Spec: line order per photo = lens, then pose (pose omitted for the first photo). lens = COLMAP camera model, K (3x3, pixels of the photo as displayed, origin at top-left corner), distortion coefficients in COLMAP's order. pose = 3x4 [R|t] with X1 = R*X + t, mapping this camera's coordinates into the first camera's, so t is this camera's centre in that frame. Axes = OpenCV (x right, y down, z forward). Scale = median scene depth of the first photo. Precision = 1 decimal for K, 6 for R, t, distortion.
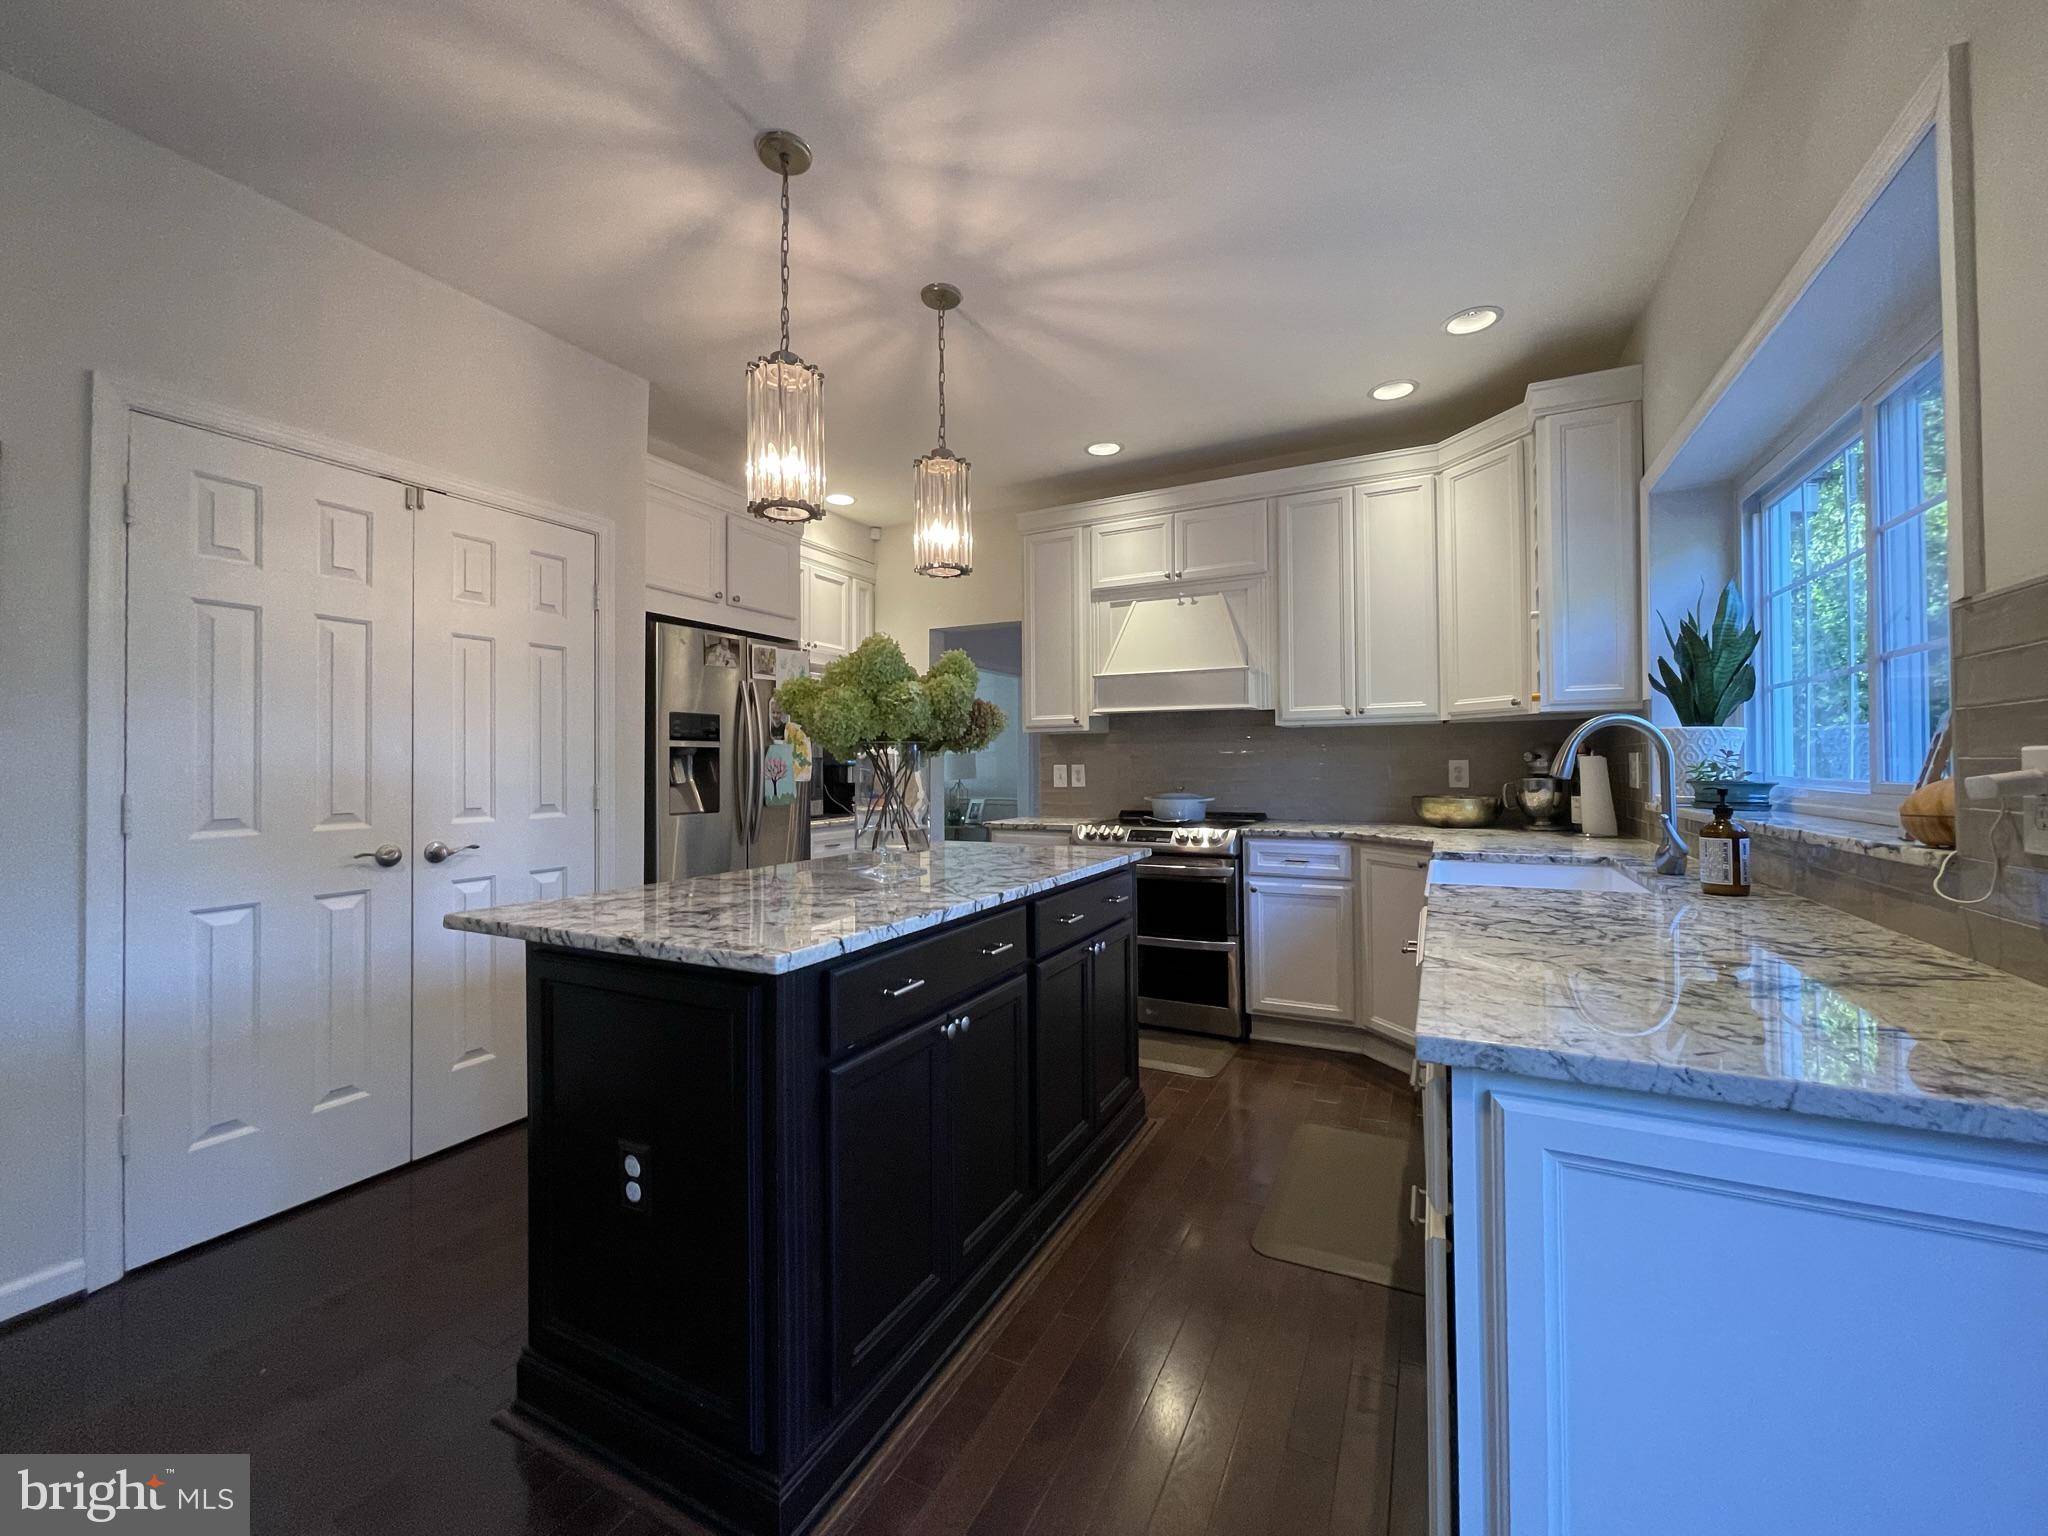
lens RADIAL K [[830.0, 0, 1016.0], [0, 830.0, 763.9], [0, 0, 1]] dist [0.003485, -0.000017]
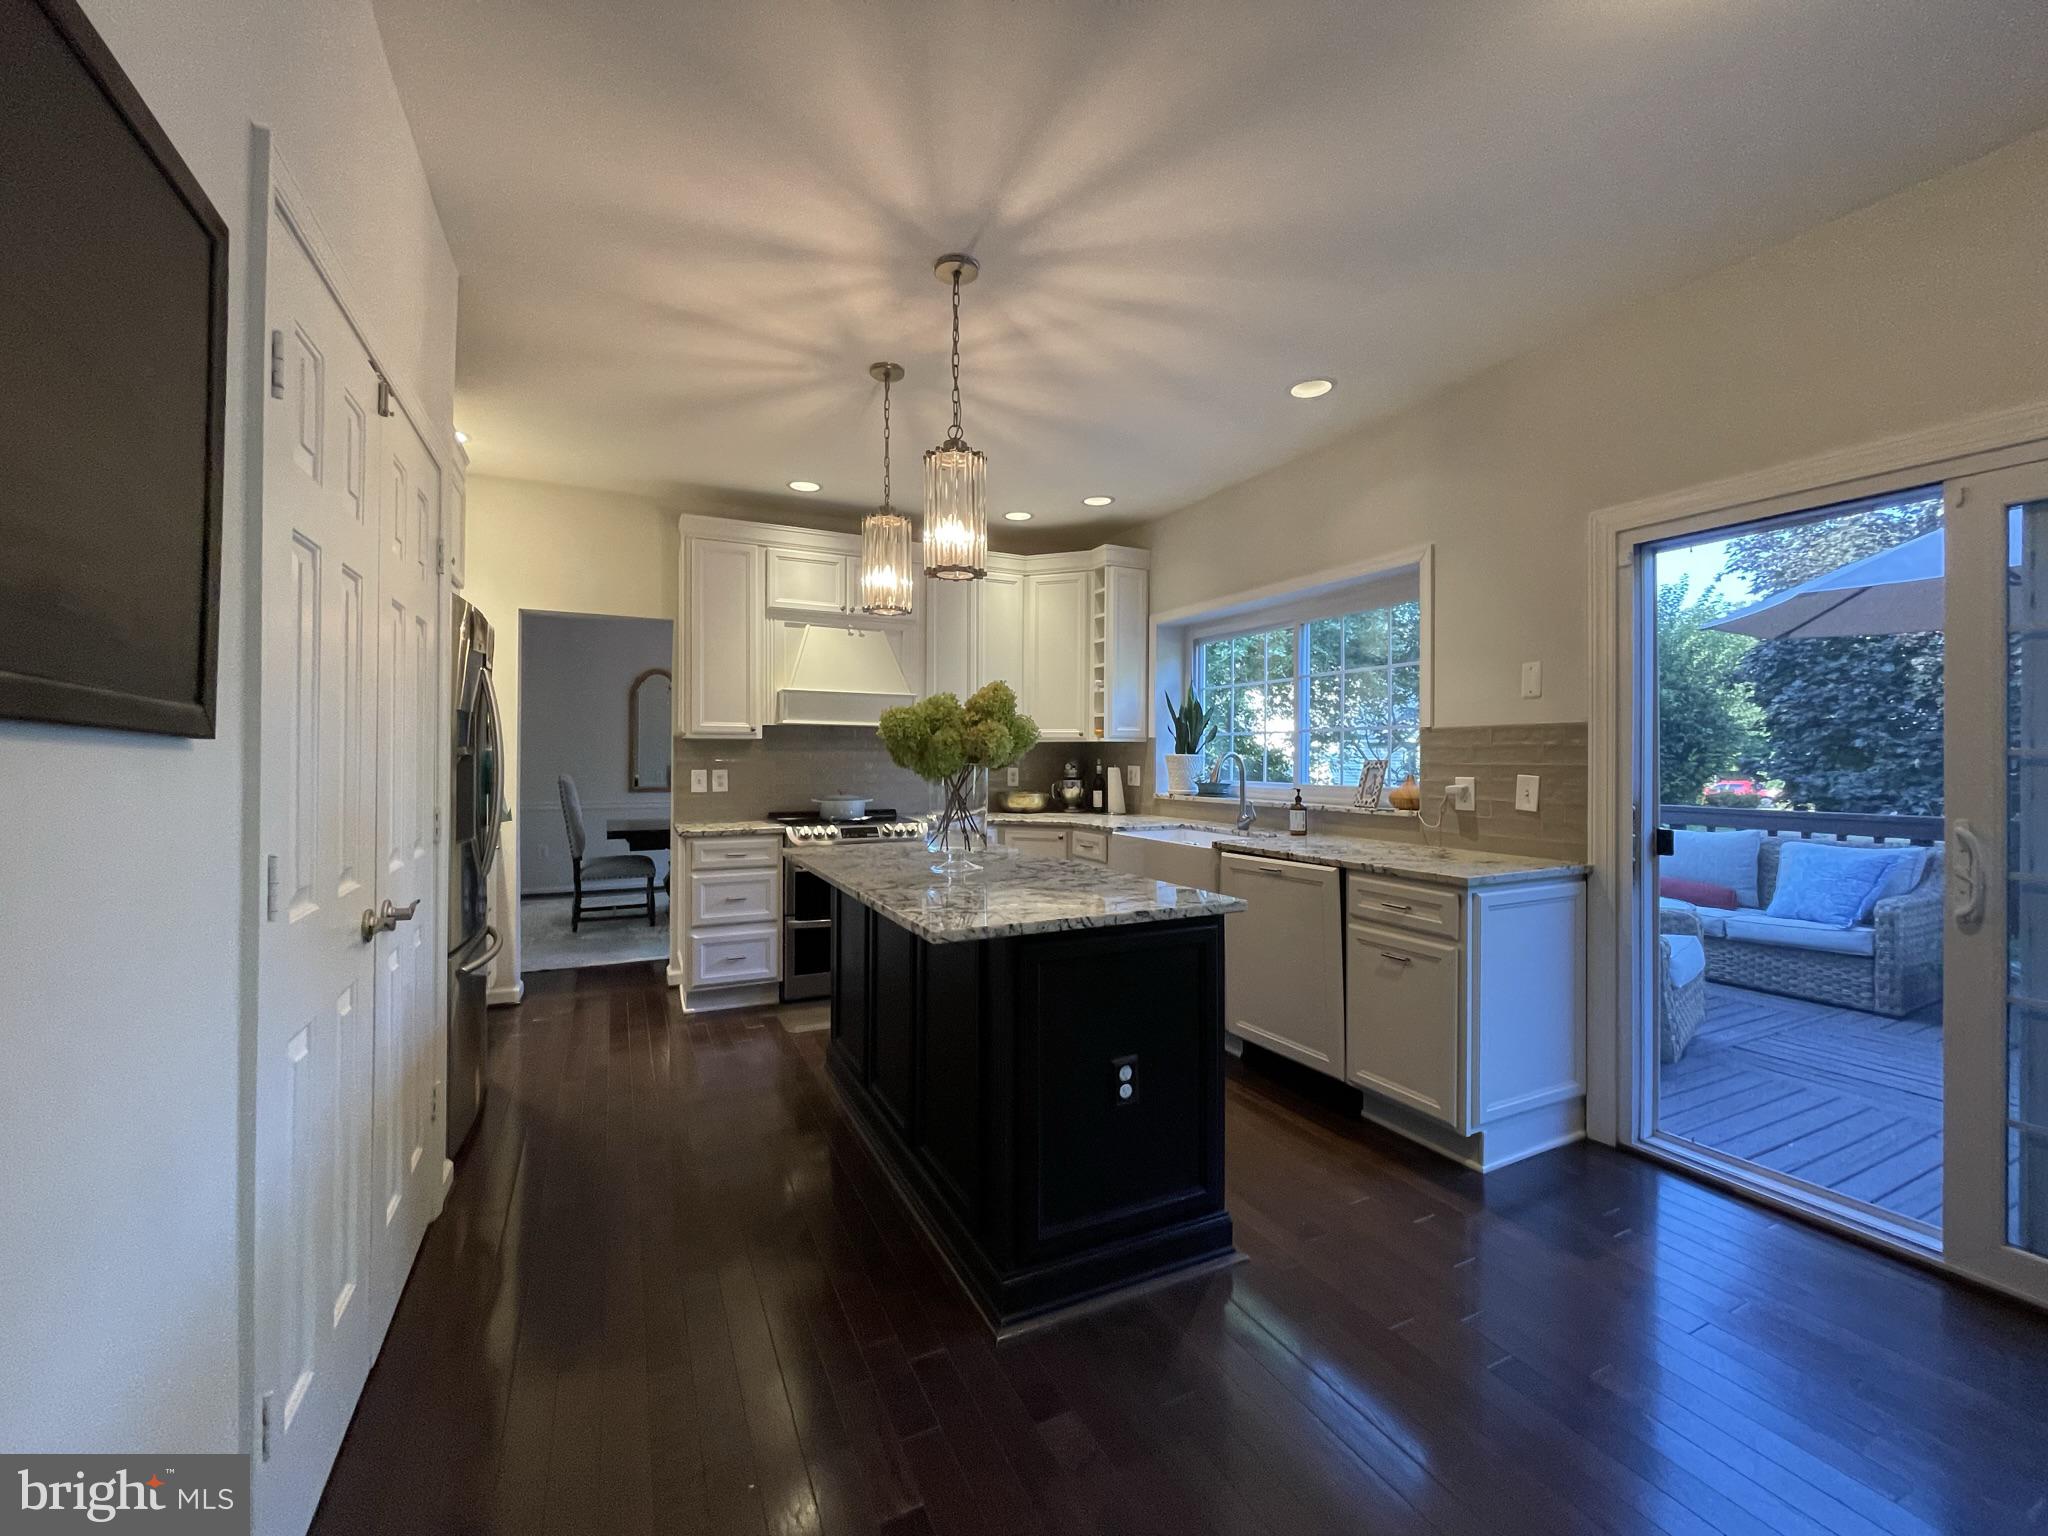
lens RADIAL K [[830.0, 0, 1013.5], [0, 830.0, 763.6], [0, 0, 1]] dist [0.003485, -0.000017]
pose [[0.599096, 0.002812, 0.800672, -0.807794], [-0.010727, 0.999932, 0.004514, -0.023274], [-0.800605, -0.011293, 0.599086, 0.145848]]
